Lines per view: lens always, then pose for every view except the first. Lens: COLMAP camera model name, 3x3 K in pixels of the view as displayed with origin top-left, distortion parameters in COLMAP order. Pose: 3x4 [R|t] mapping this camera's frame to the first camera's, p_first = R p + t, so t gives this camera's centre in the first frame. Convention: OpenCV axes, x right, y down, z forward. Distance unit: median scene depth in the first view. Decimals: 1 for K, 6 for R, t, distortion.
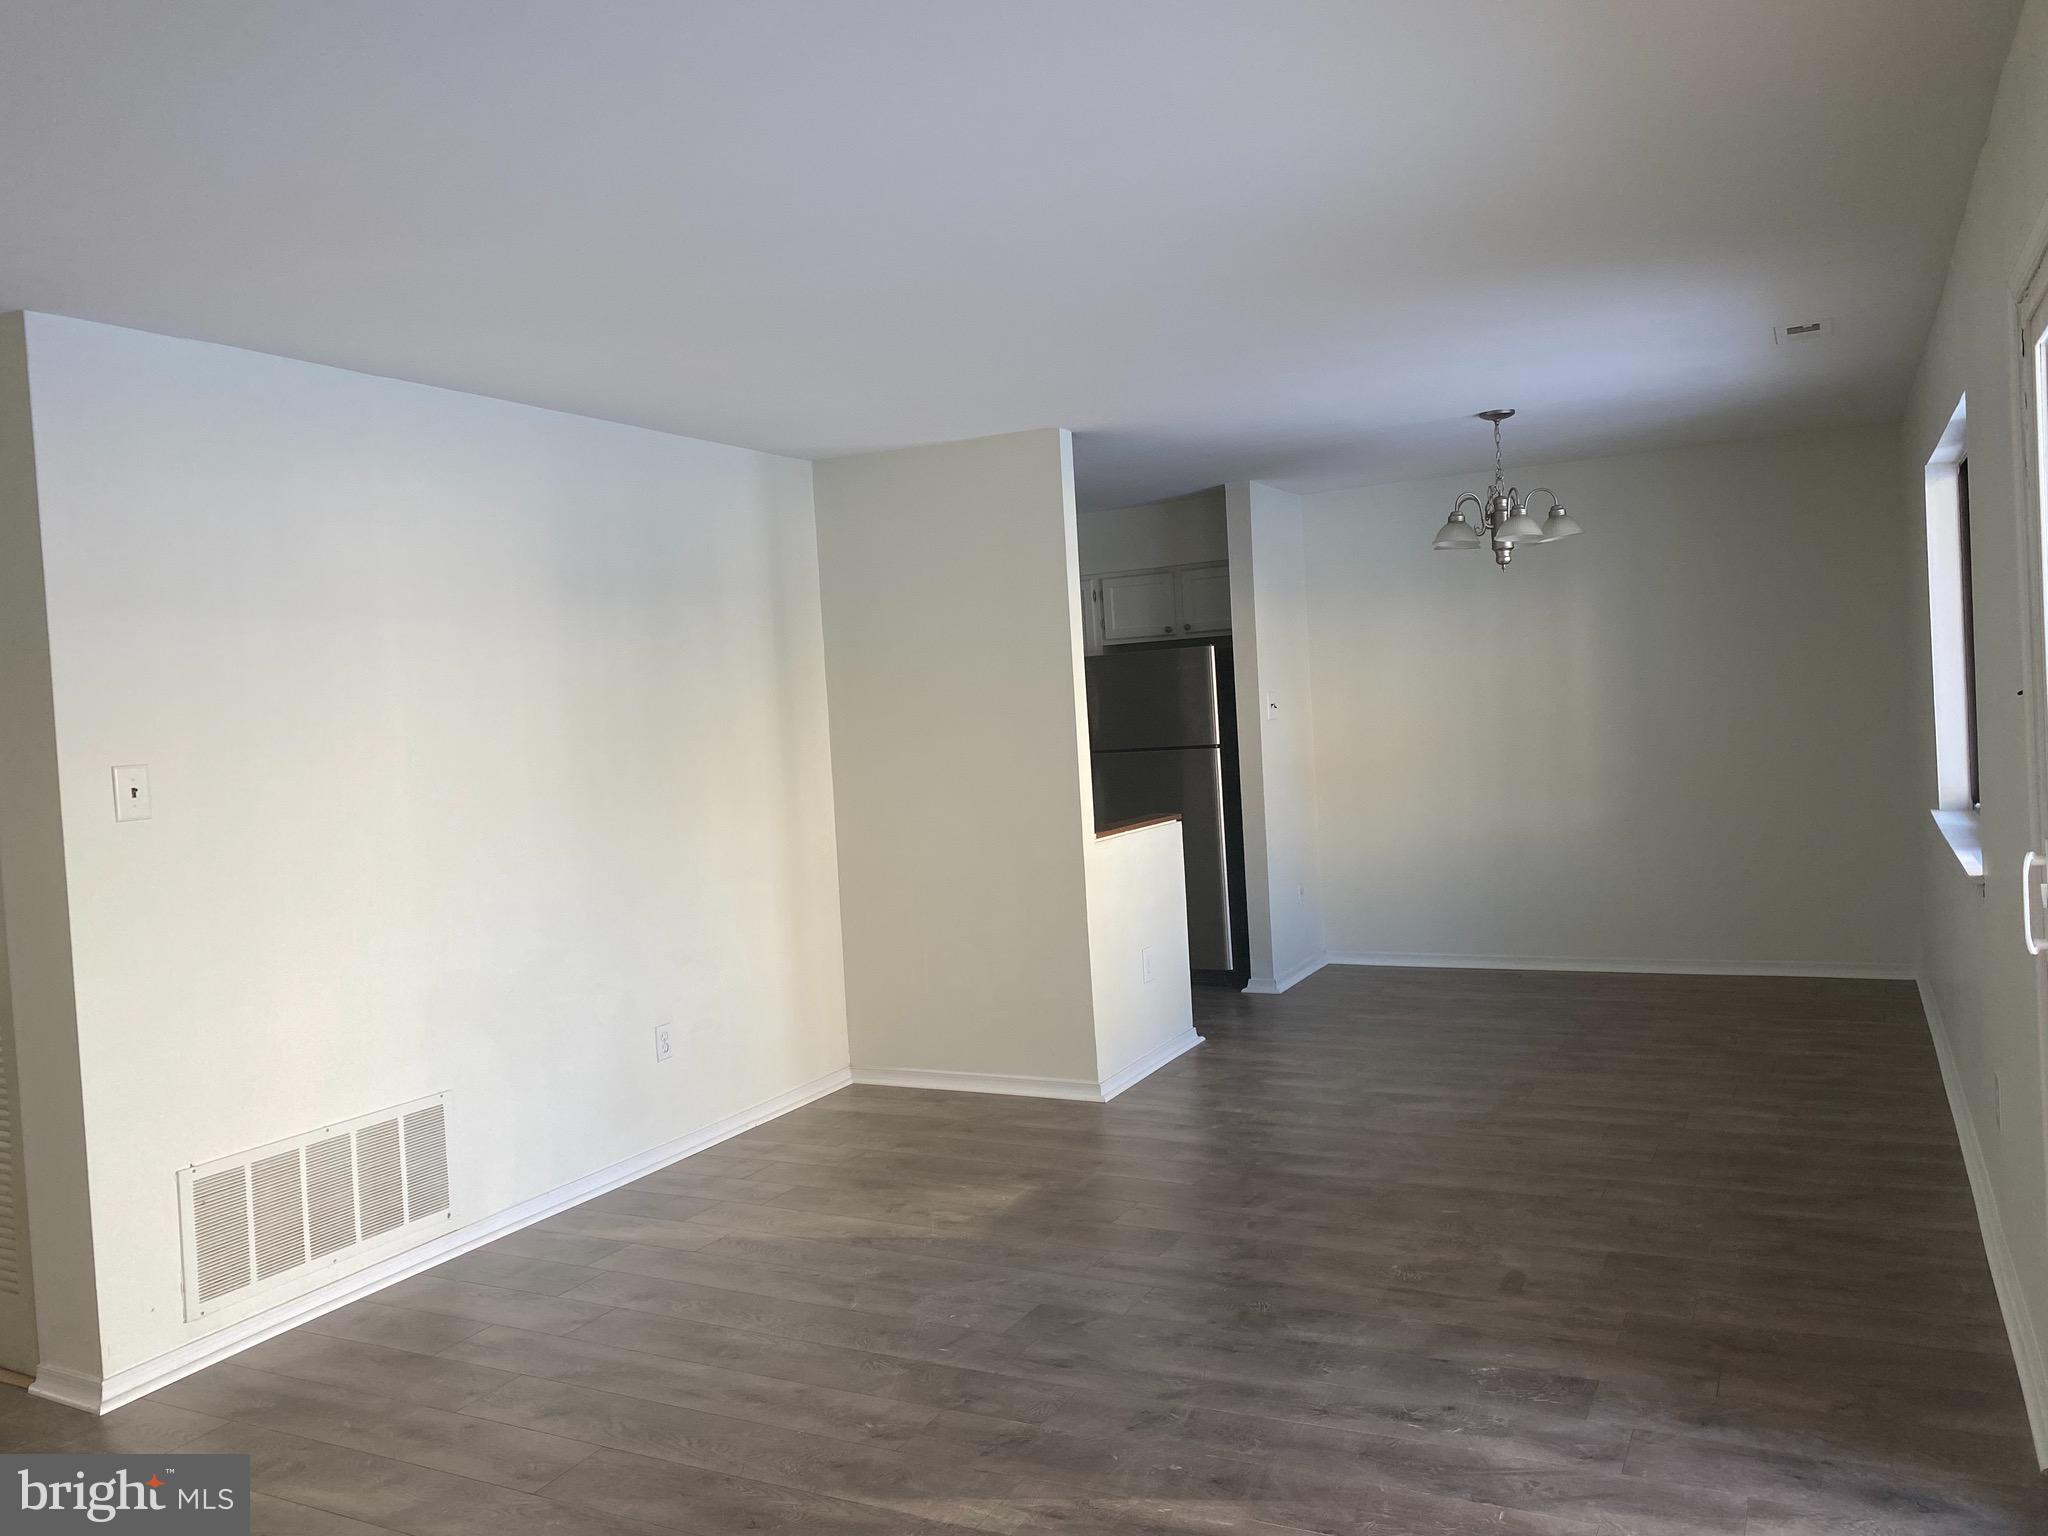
lens RADIAL K [[1596.4, 0, 1025.6], [0, 1596.4, 741.3], [0, 0, 1]] dist [0.065093, -0.043500]
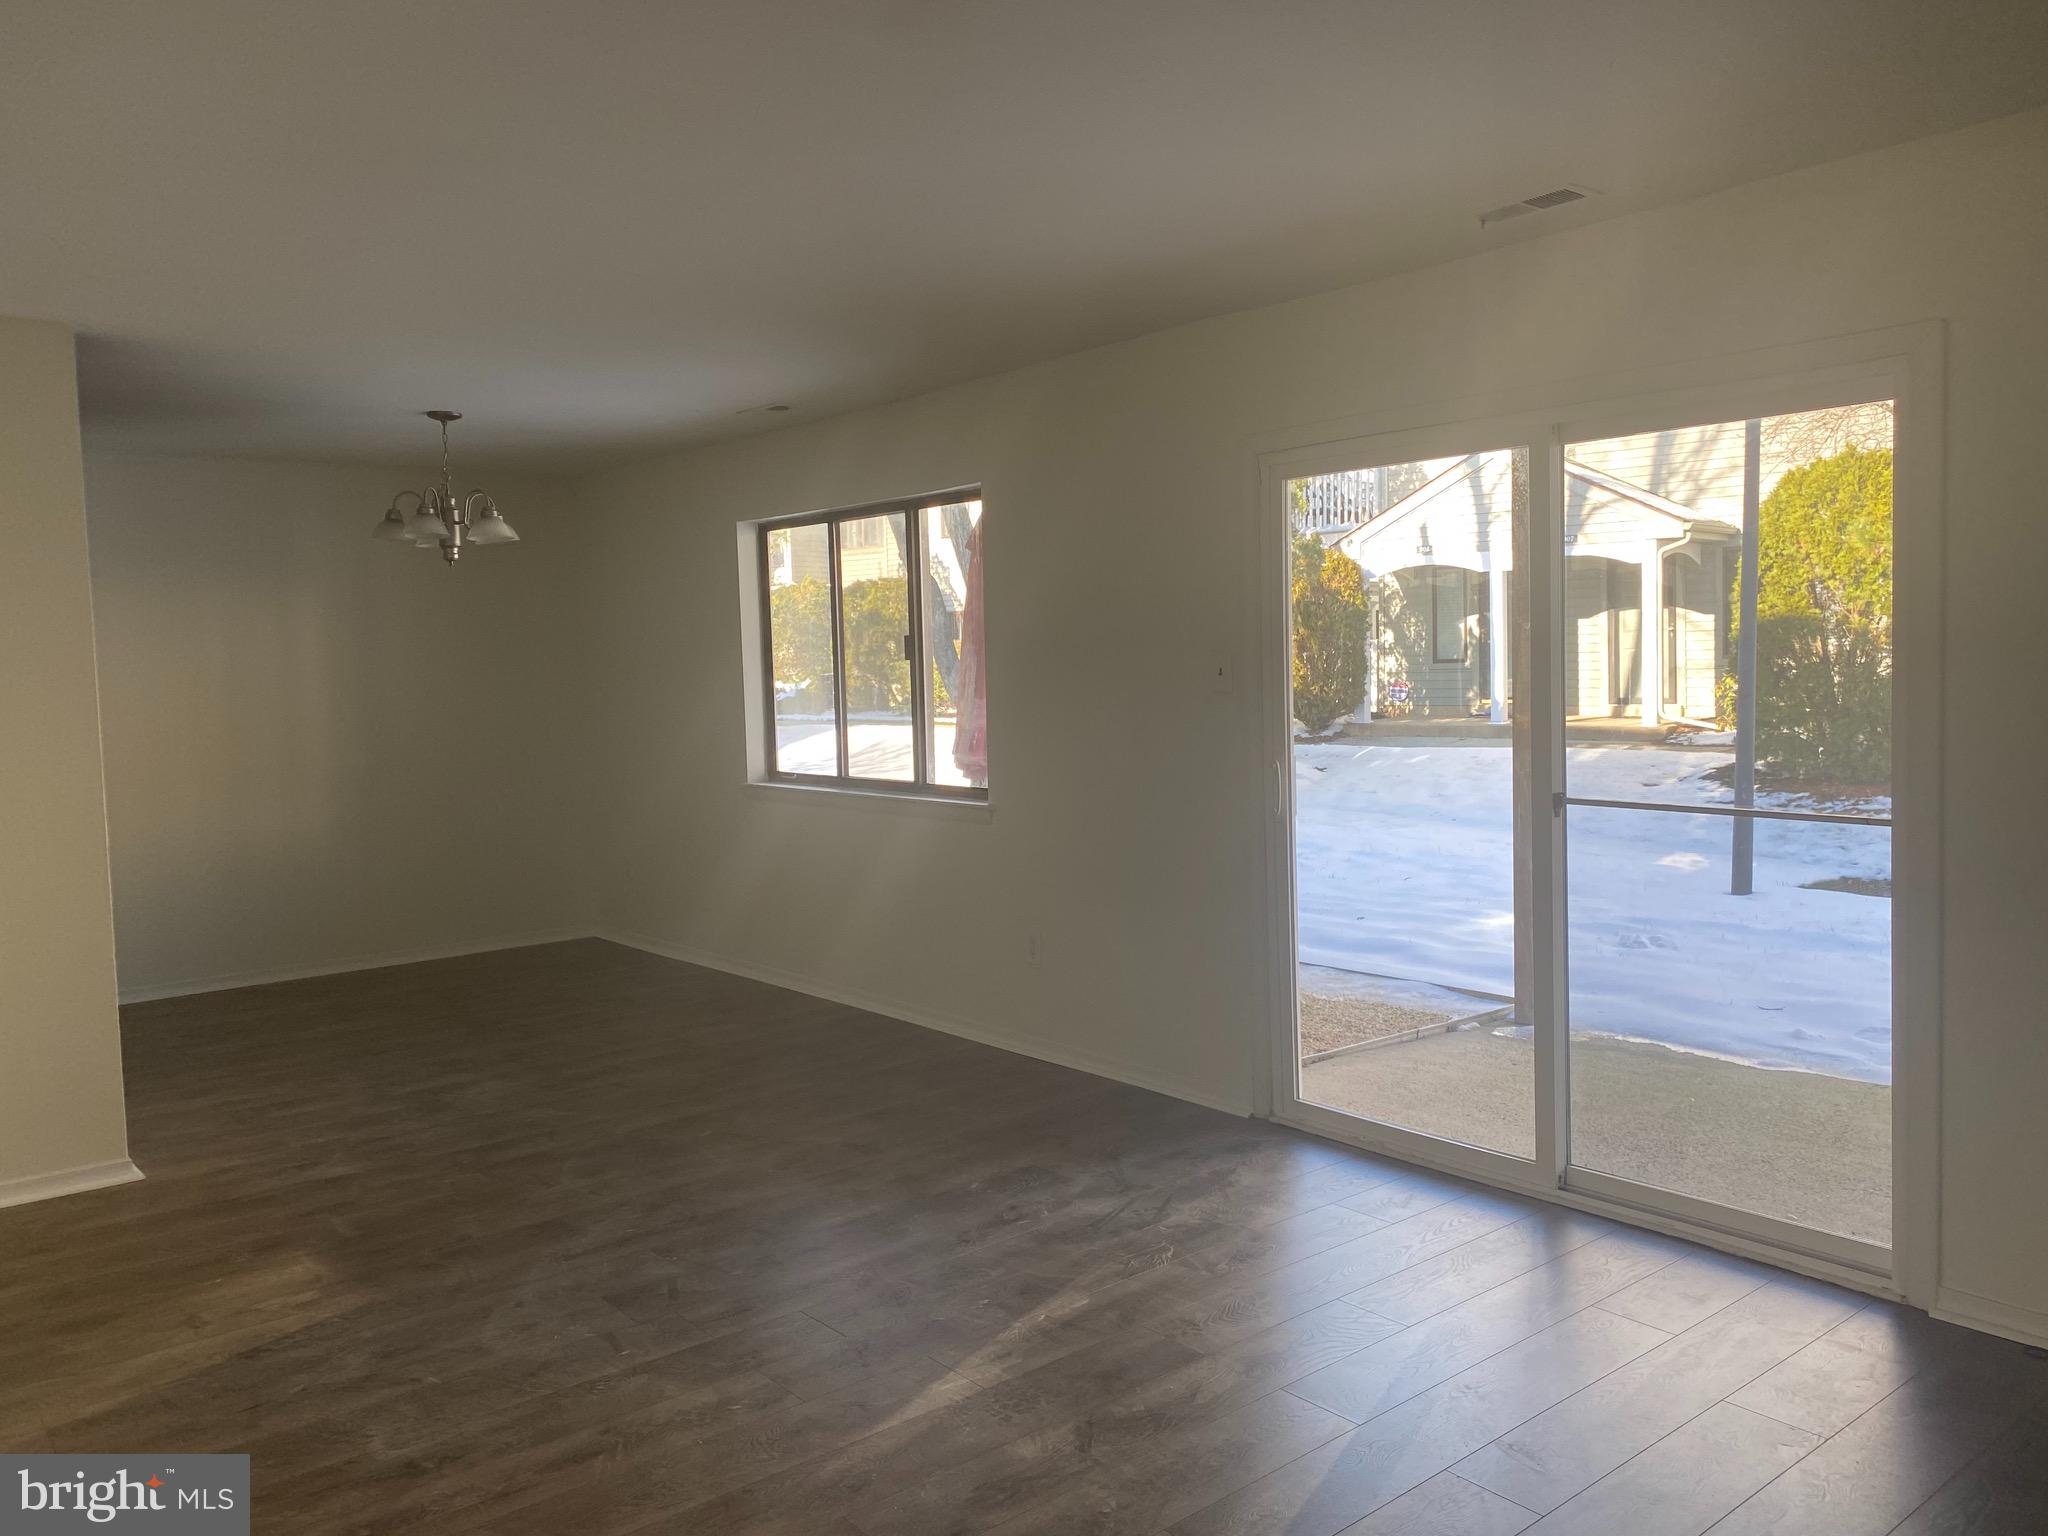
lens RADIAL K [[1596.4, 0, 1025.6], [0, 1596.4, 741.3], [0, 0, 1]] dist [0.065093, -0.043500]
pose [[0.370782, 0.007350, 0.928691, -0.690497], [0.027031, 0.999460, -0.018702, 0.045404], [-0.928327, 0.032038, 0.370383, 0.368705]]
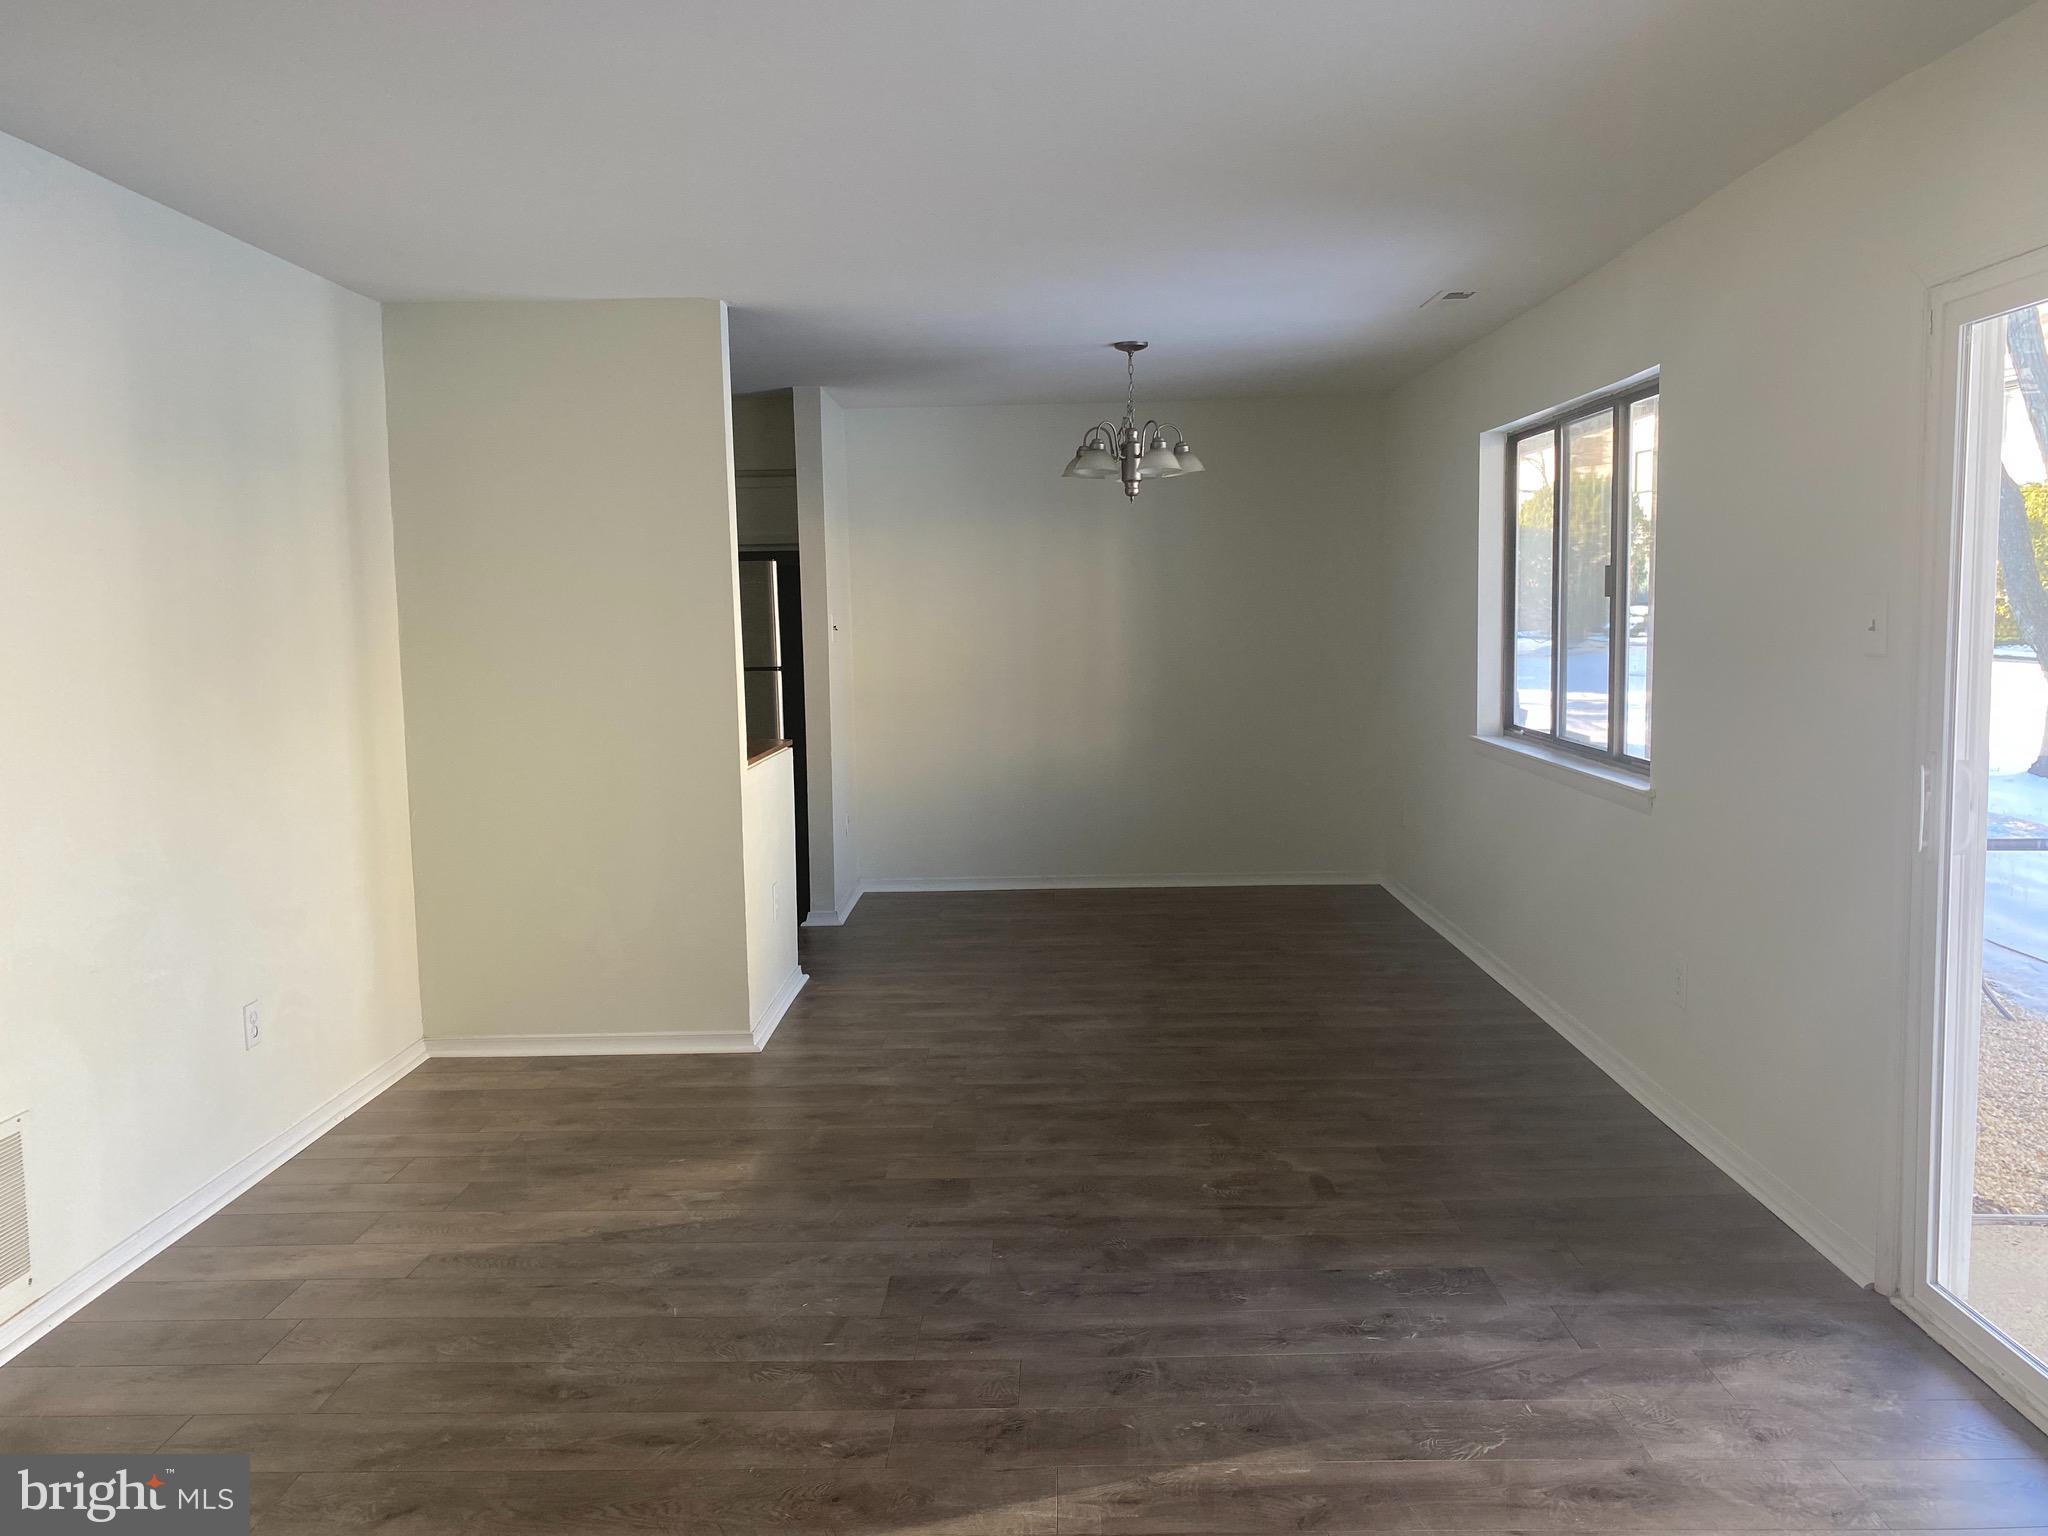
lens RADIAL K [[1581.9, 0, 1024.0], [0, 1581.9, 768.0], [0, 0, 1]] dist [0.056510, -0.045887]
pose [[0.888464, -0.002996, 0.458936, -0.298124], [-0.024426, 0.998253, 0.053803, 0.013064], [-0.458295, -0.059013, 0.886839, 0.169253]]
